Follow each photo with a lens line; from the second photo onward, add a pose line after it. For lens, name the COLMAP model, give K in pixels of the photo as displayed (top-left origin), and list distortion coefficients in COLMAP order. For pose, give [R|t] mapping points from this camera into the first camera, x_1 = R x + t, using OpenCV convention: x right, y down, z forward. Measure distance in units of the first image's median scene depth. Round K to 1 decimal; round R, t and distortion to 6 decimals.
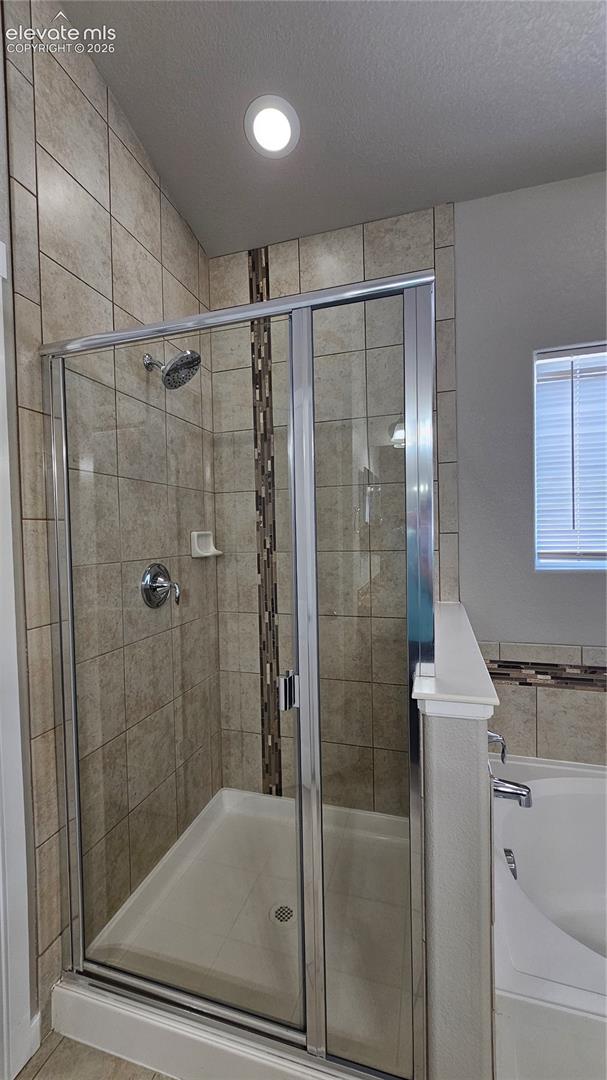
lens RADIAL K [[442.5, 0, 304.3], [0, 442.5, 546.8], [0, 0, 1]] dist [0.003059, 0.000175]
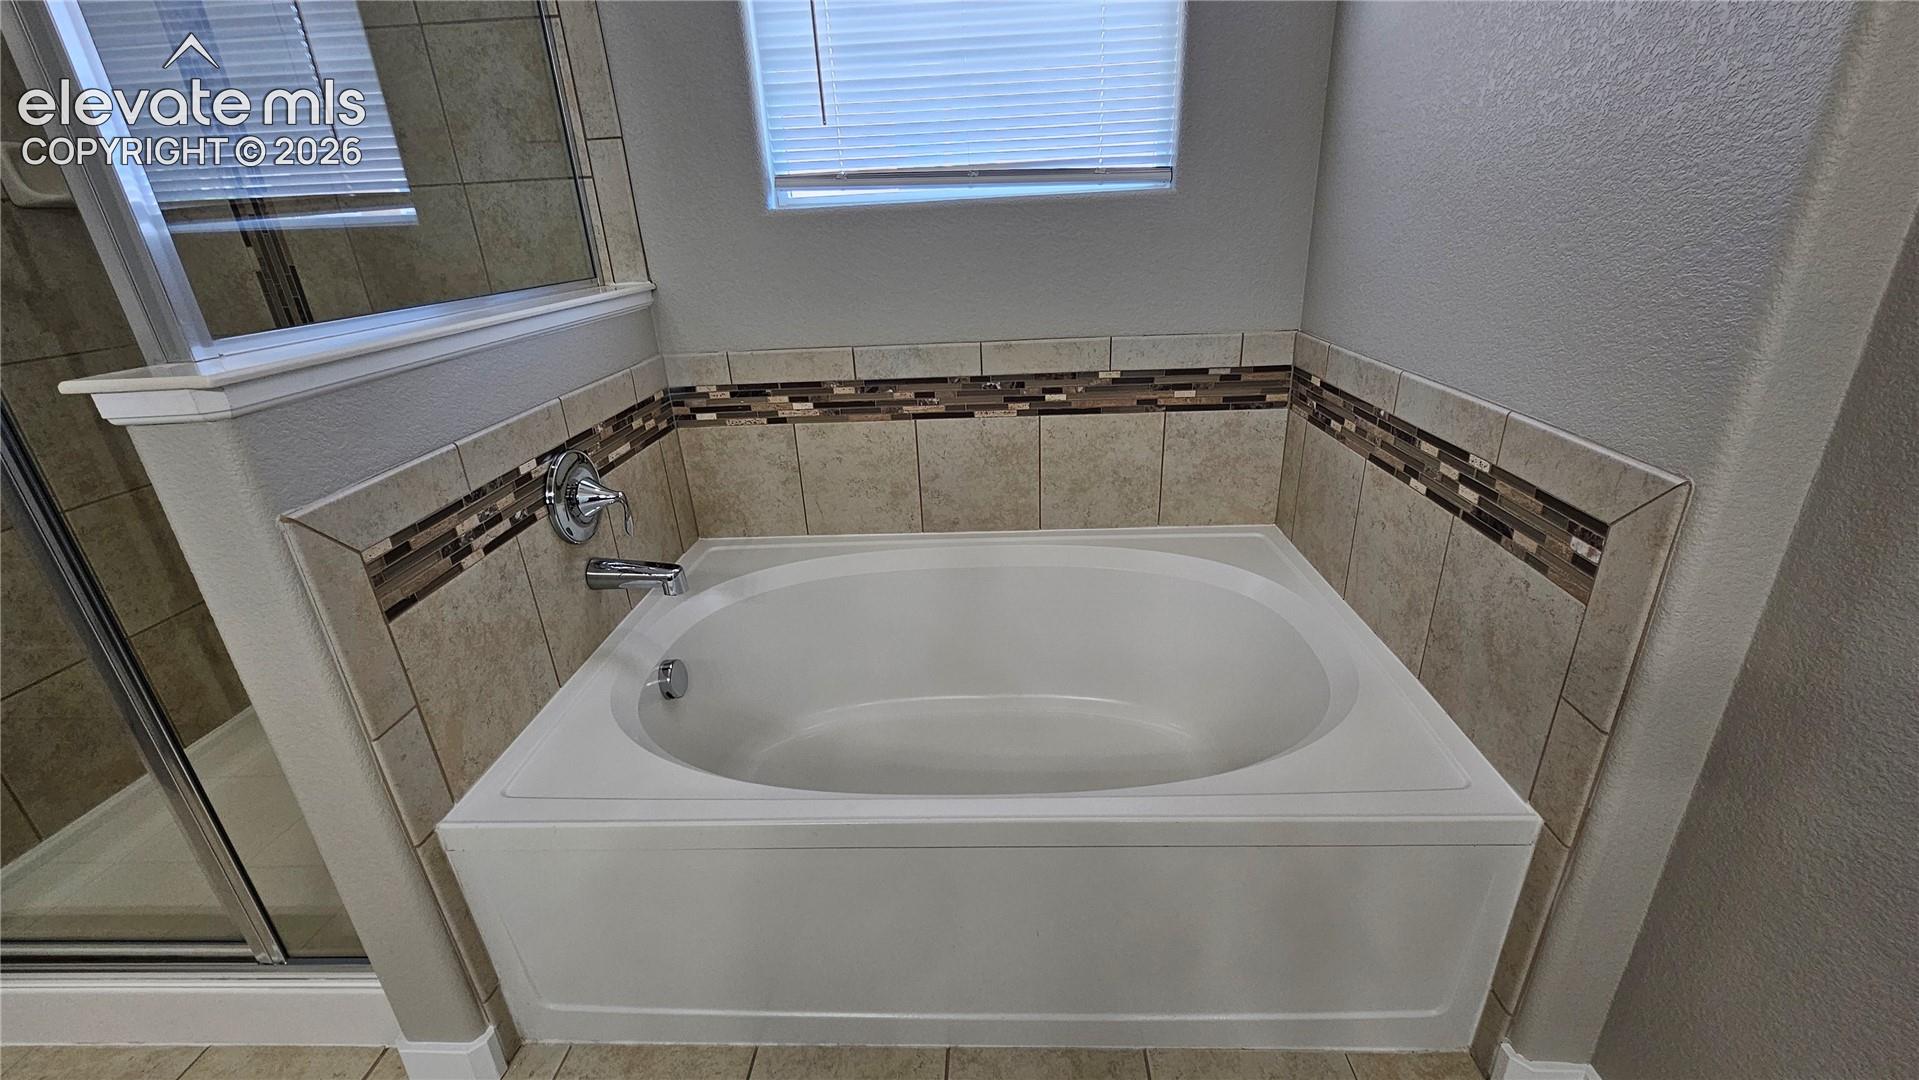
lens RADIAL K [[778.1, 0, 972.7], [0, 778.1, 544.0], [0, 0, 1]] dist [-0.002190, 0.000273]
pose [[0.966464, -0.117634, 0.228274, 0.504263], [0.030122, 0.934707, 0.354139, 0.105481], [-0.255029, -0.335387, 0.906905, -0.065450]]
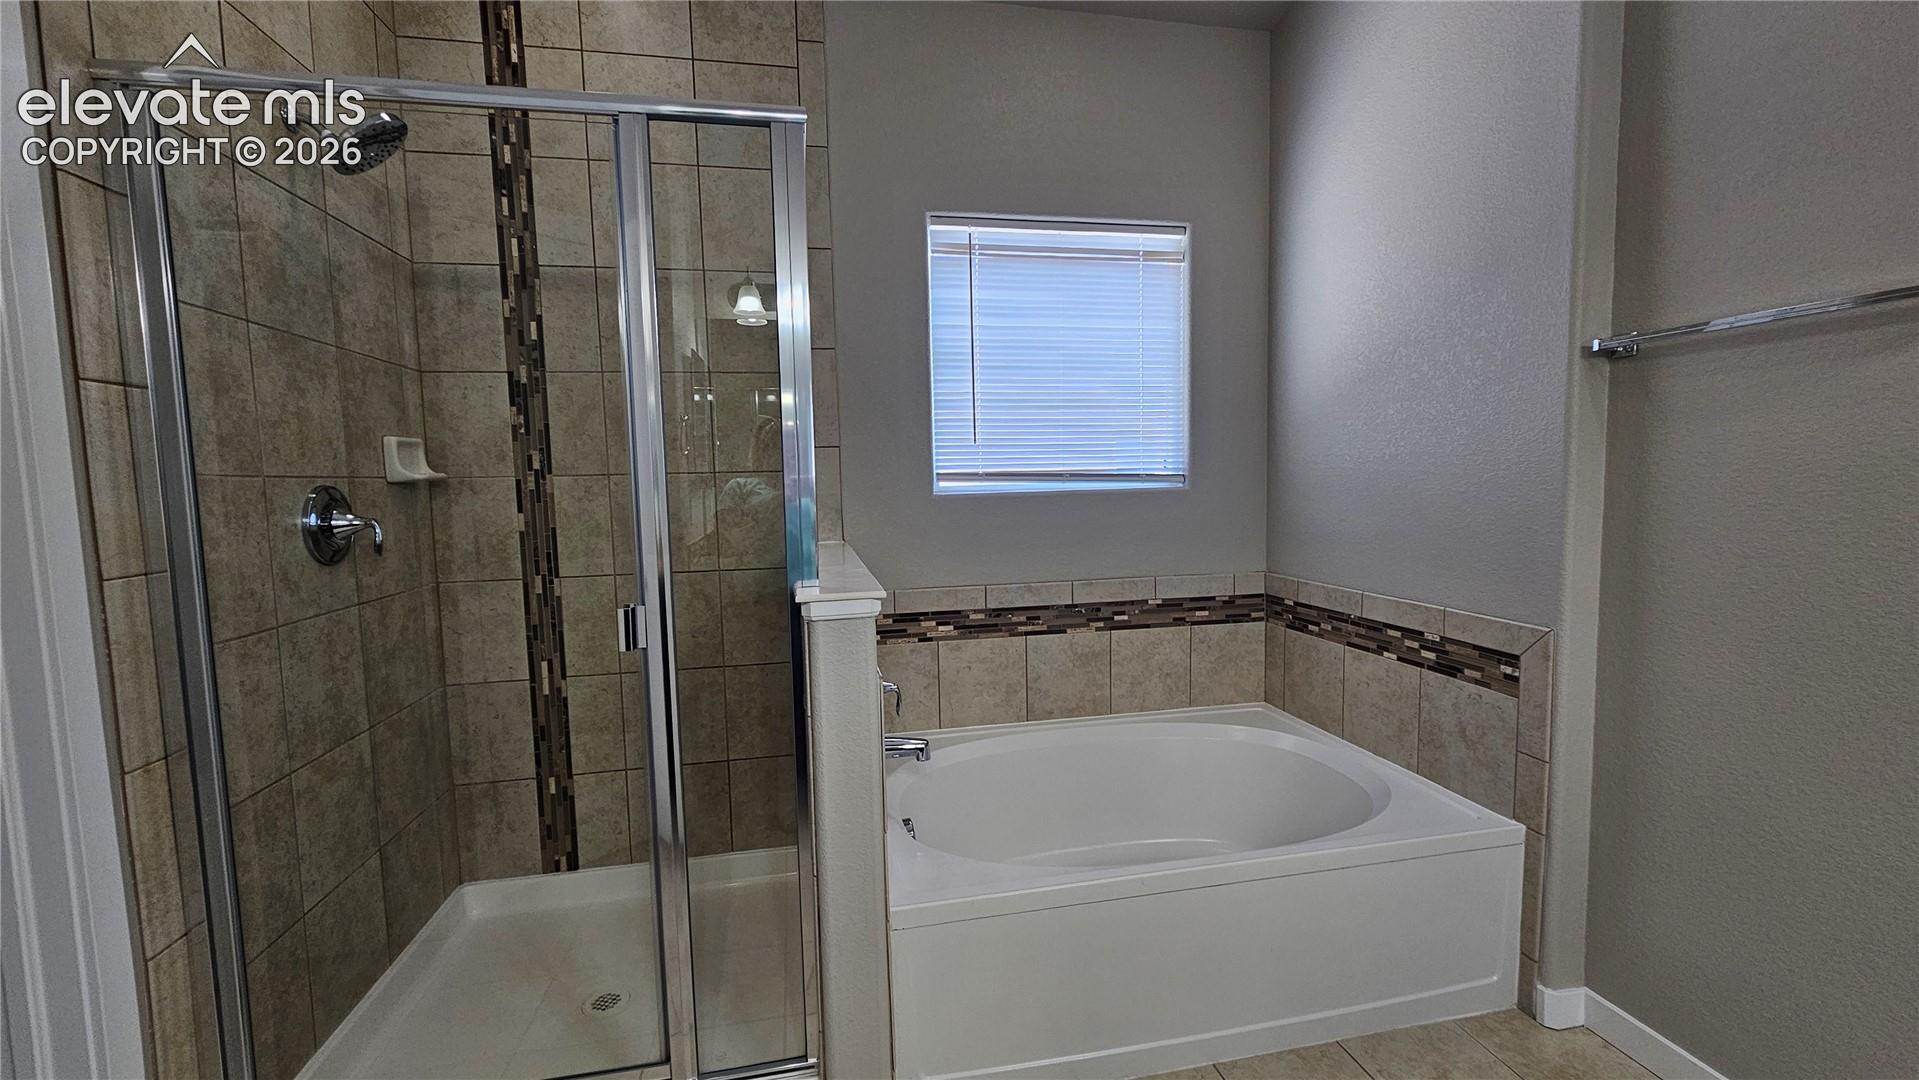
lens RADIAL K [[778.1, 0, 971.4], [0, 778.1, 543.8], [0, 0, 1]] dist [-0.002190, 0.000273]
pose [[0.875933, -0.037354, 0.480985, -0.091557], [0.016653, 0.998745, 0.047238, 0.076060], [-0.482146, -0.033368, 0.875455, -0.252404]]
